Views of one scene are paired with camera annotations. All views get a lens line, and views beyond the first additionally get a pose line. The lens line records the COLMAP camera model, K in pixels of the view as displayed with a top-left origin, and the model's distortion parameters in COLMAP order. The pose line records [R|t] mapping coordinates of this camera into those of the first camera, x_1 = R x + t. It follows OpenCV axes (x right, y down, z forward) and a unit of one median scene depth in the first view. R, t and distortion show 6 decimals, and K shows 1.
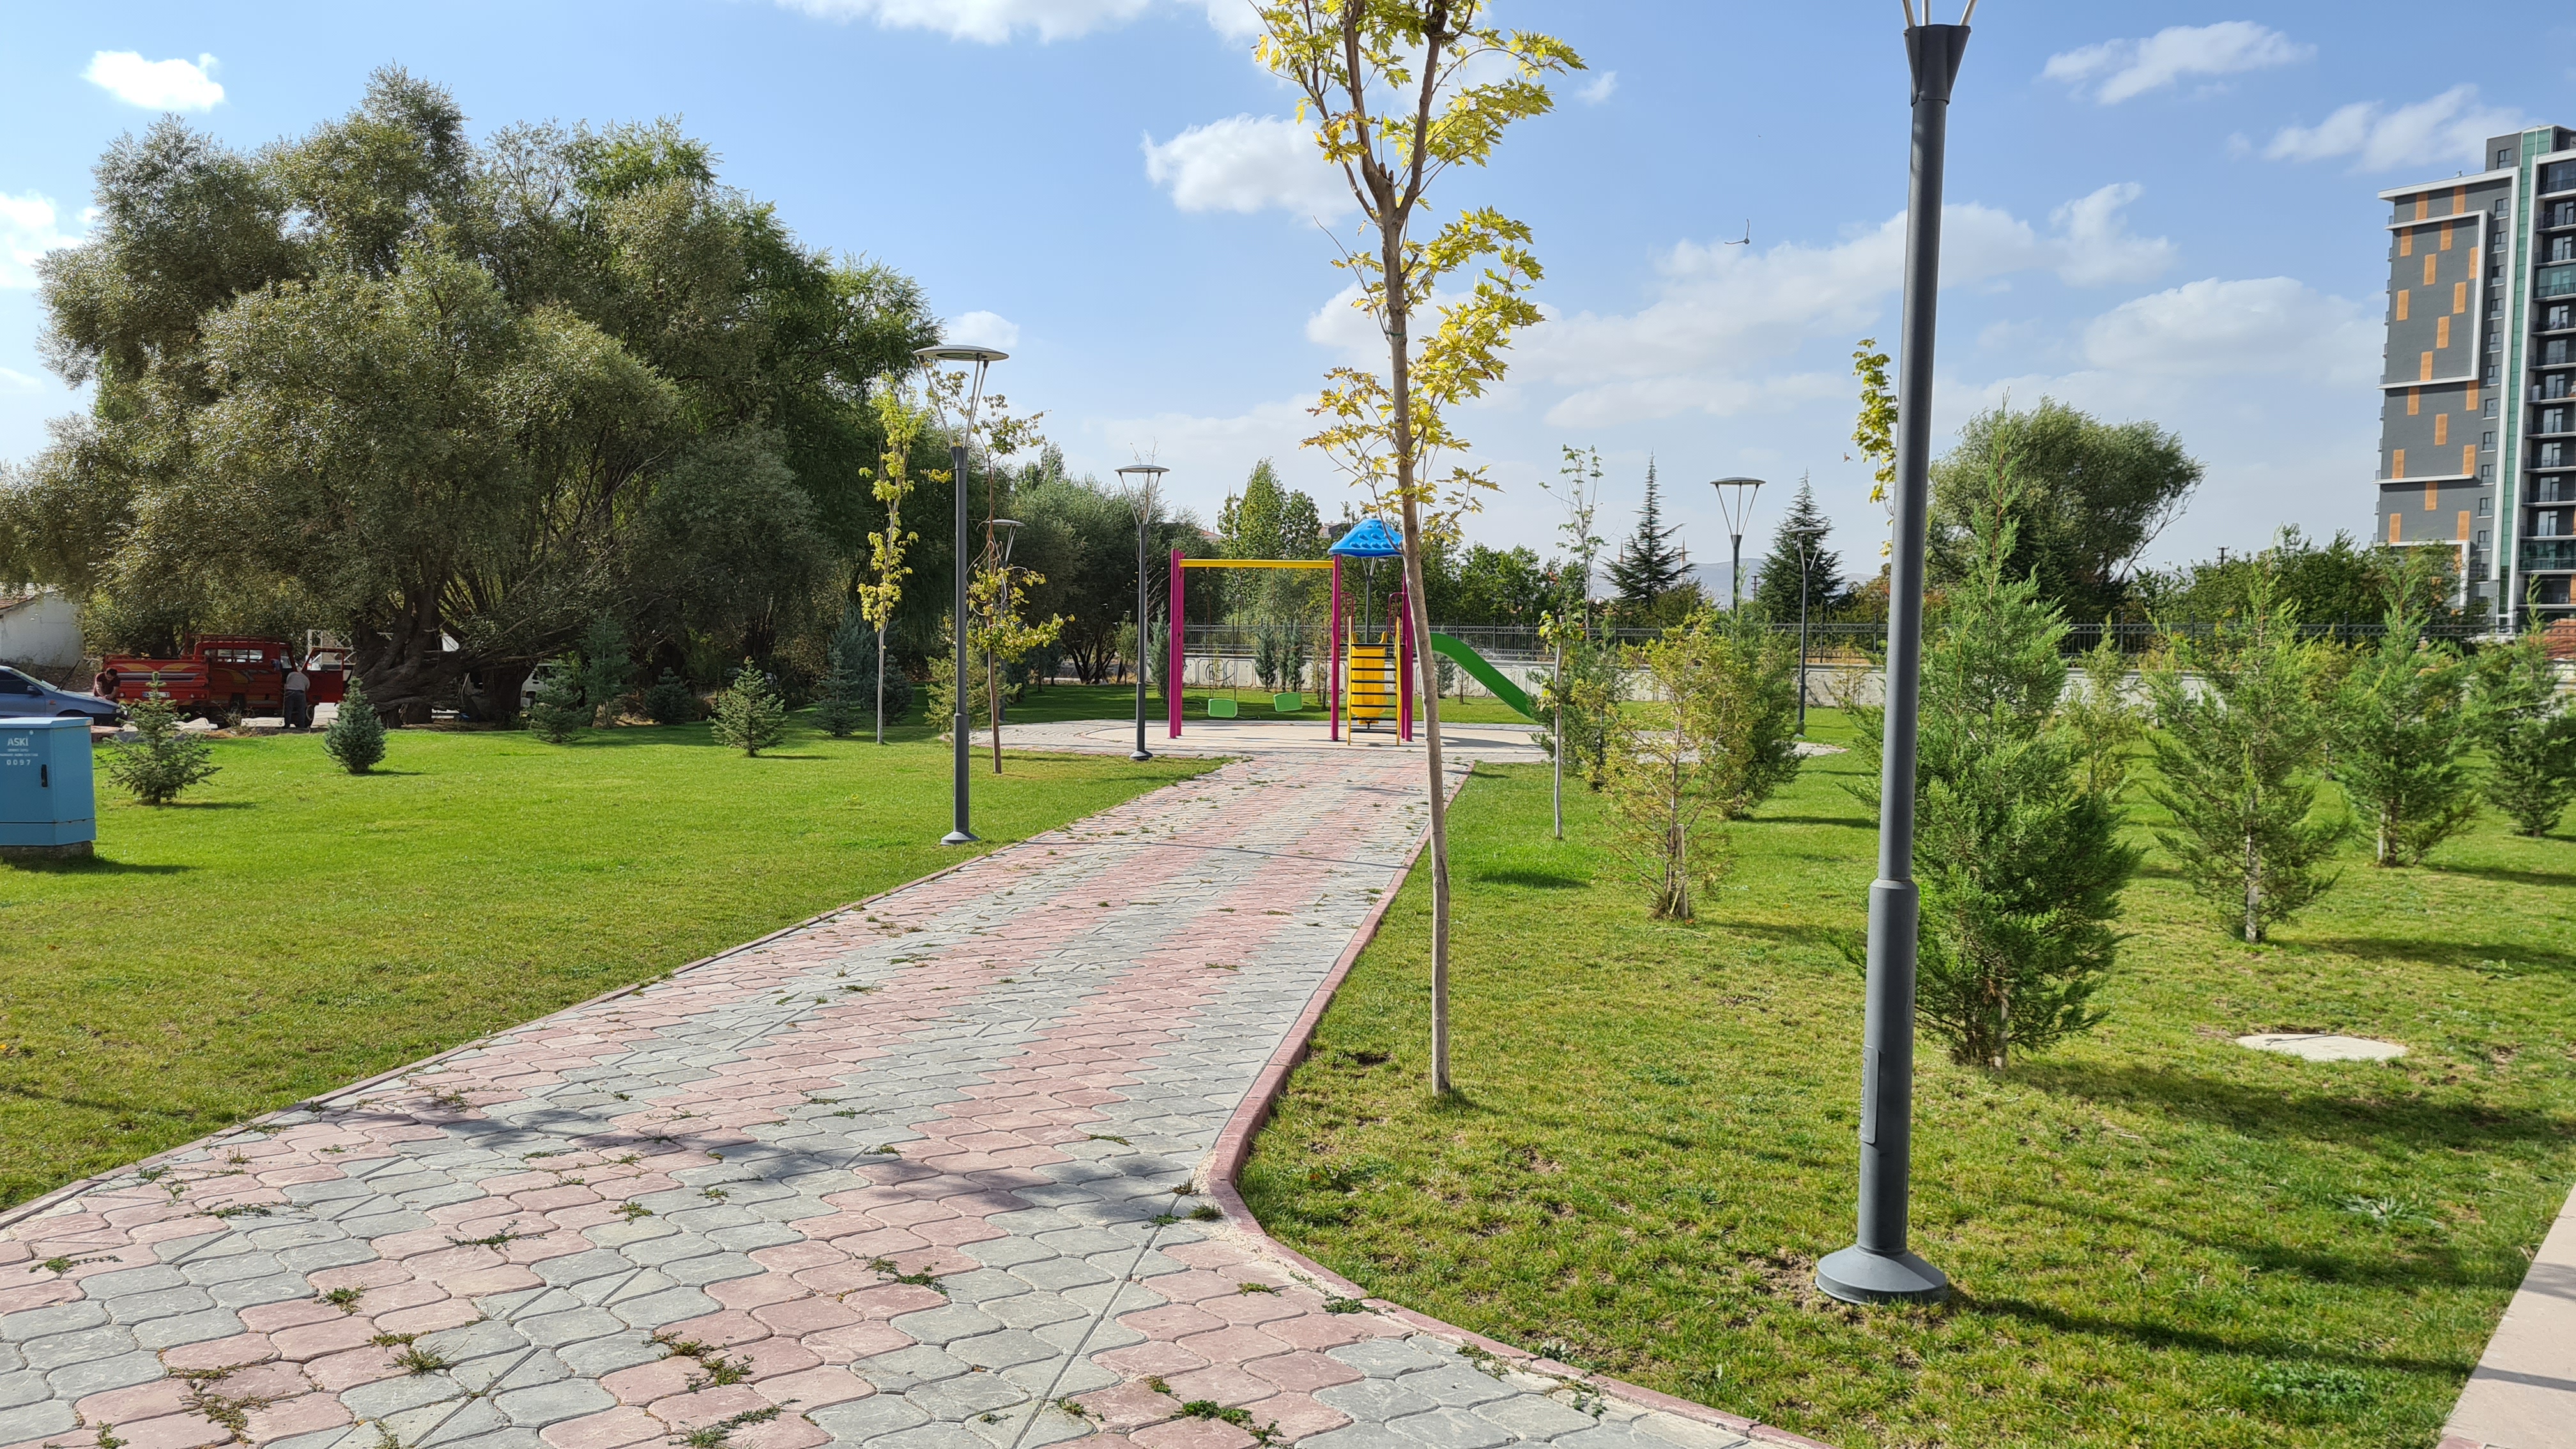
lens RADIAL K [[1967.4, 0, 1277.9], [0, 1967.4, 738.0], [0, 0, 1]] dist [0.047301, -0.027169]
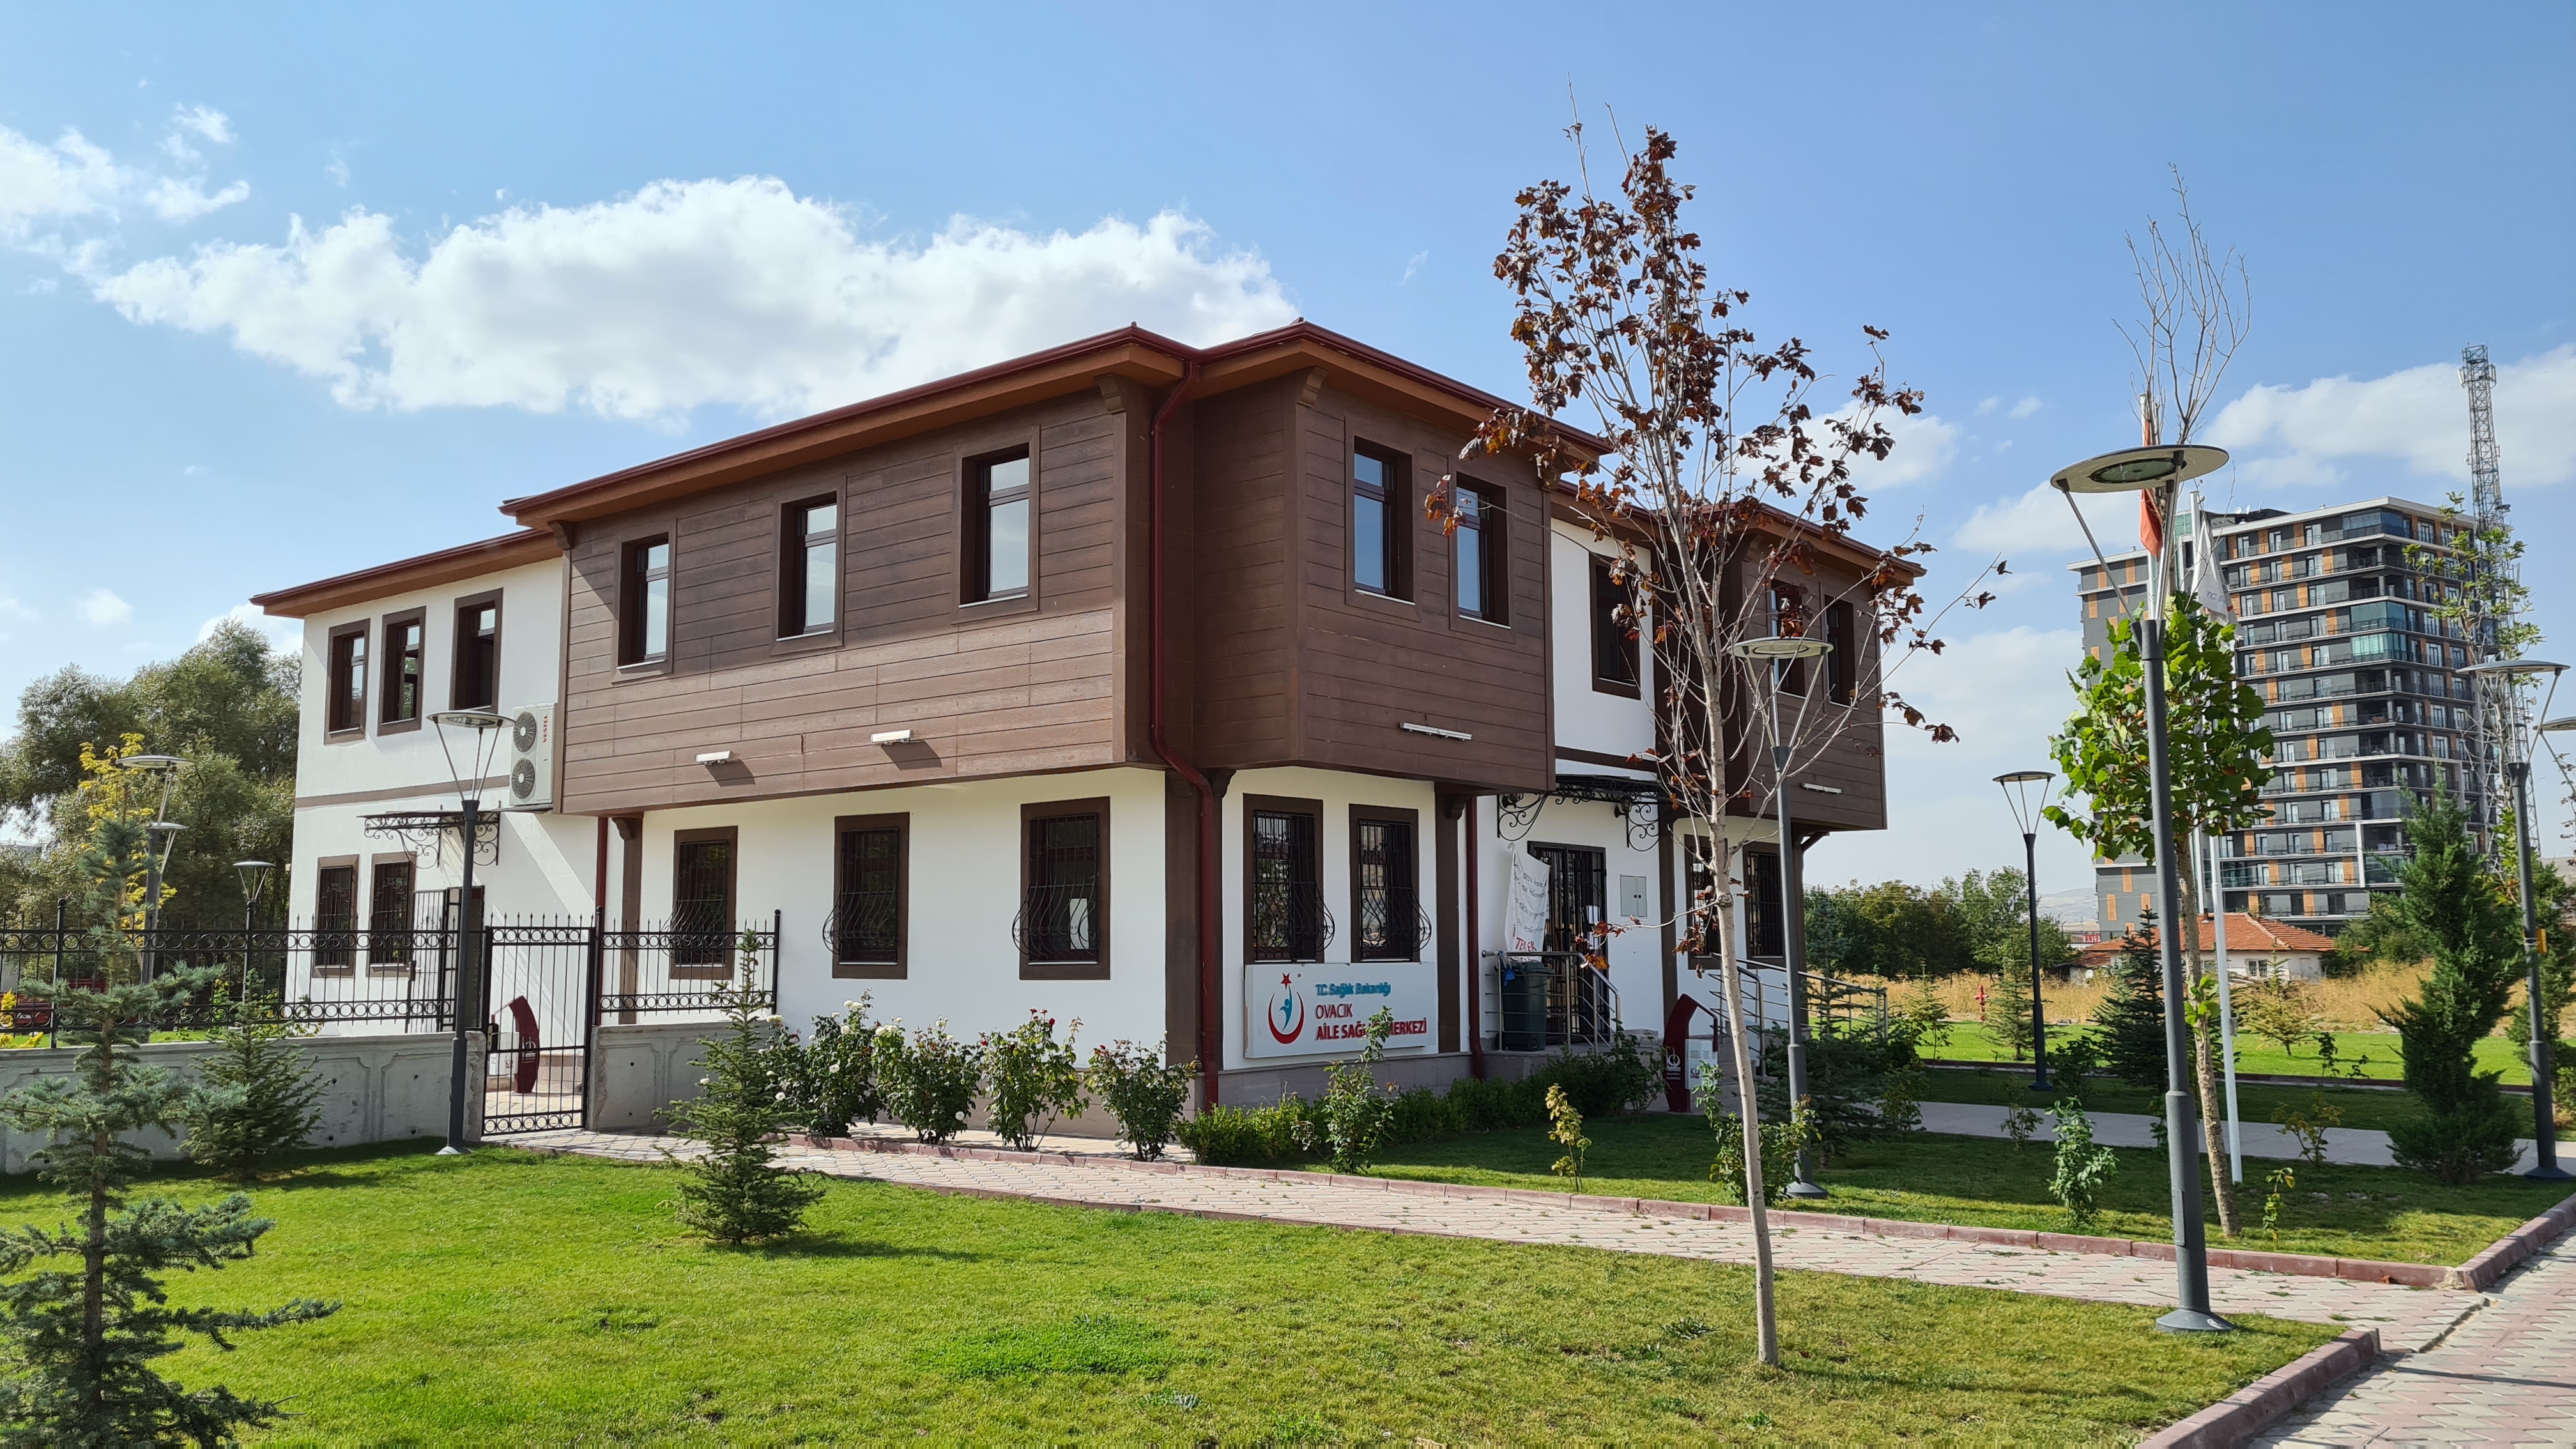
lens RADIAL K [[1967.4, 0, 1271.3], [0, 1967.4, 714.7], [0, 0, 1]] dist [0.047301, -0.027169]
pose [[0.999769, -0.016863, -0.013357, 0.409978], [0.014294, 0.984752, -0.173375, 0.028378], [0.016077, 0.173144, 0.984765, -0.536940]]
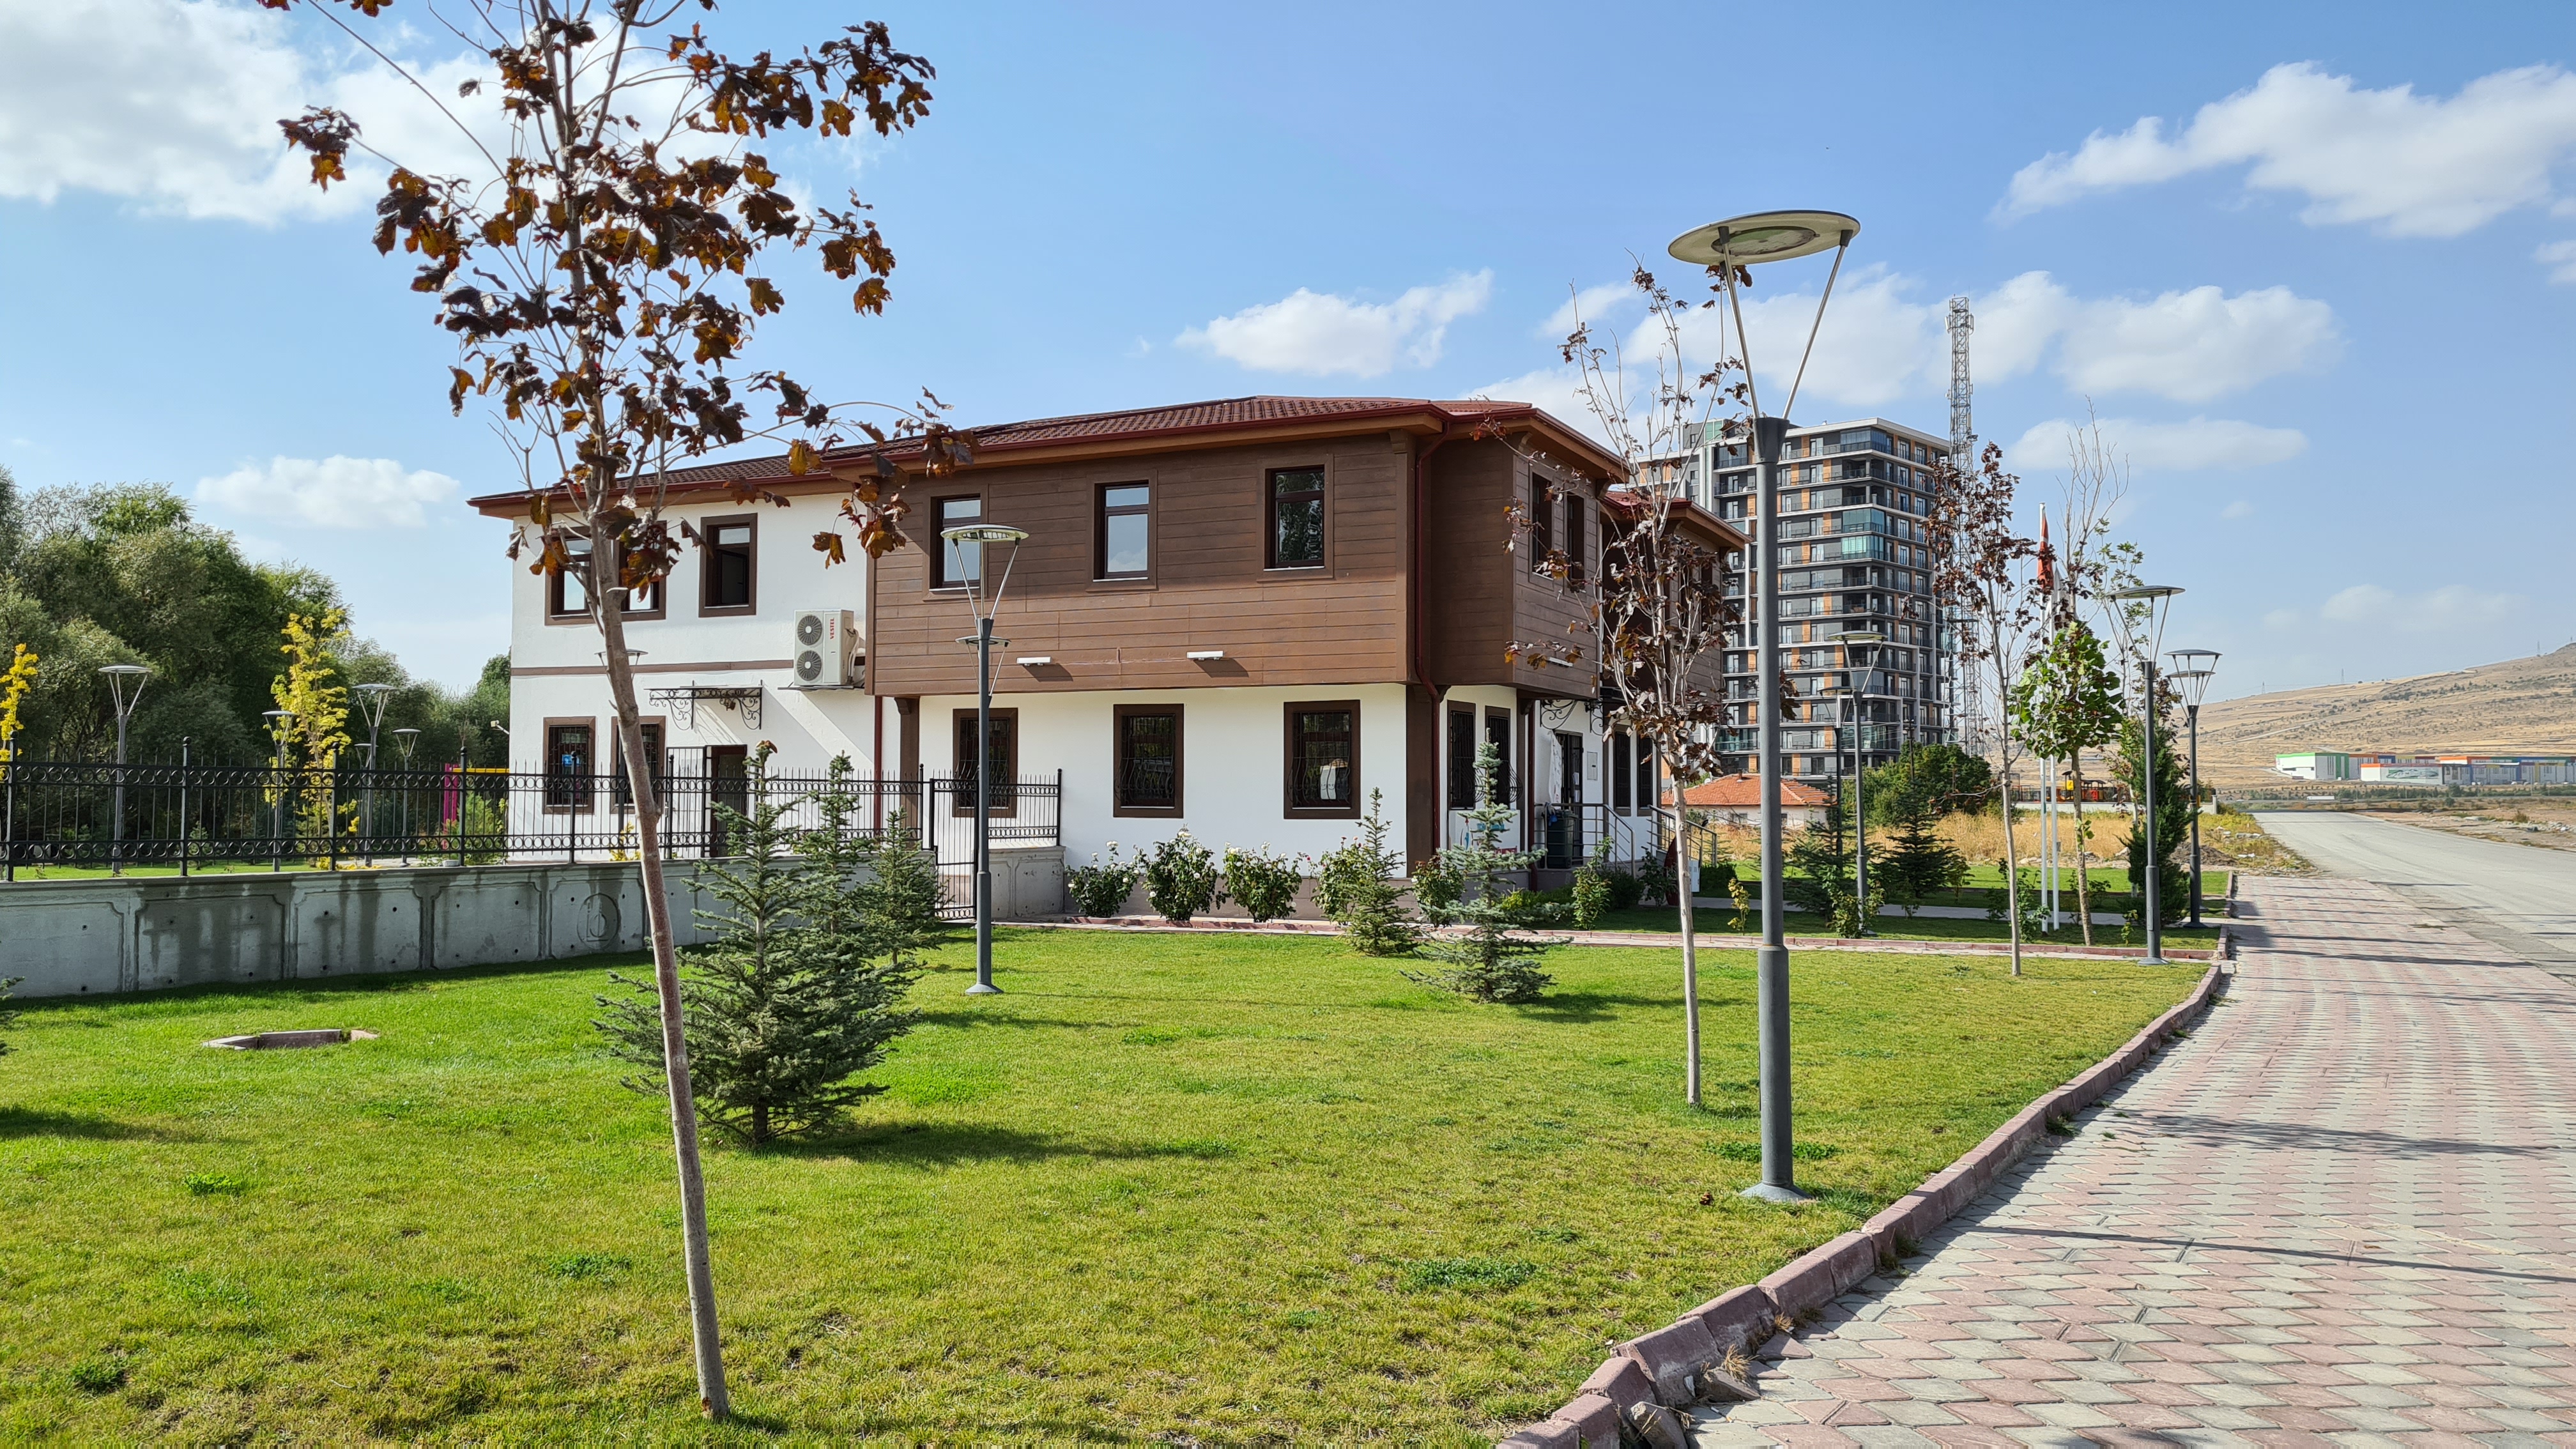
lens RADIAL K [[1967.4, 0, 1292.4], [0, 1967.4, 718.4], [0, 0, 1]] dist [0.047301, -0.027169]
pose [[0.972792, 0.003217, 0.231659, 0.205340], [0.018802, 0.995509, -0.092780, 0.036866], [-0.230917, 0.094611, 0.968363, -0.728307]]
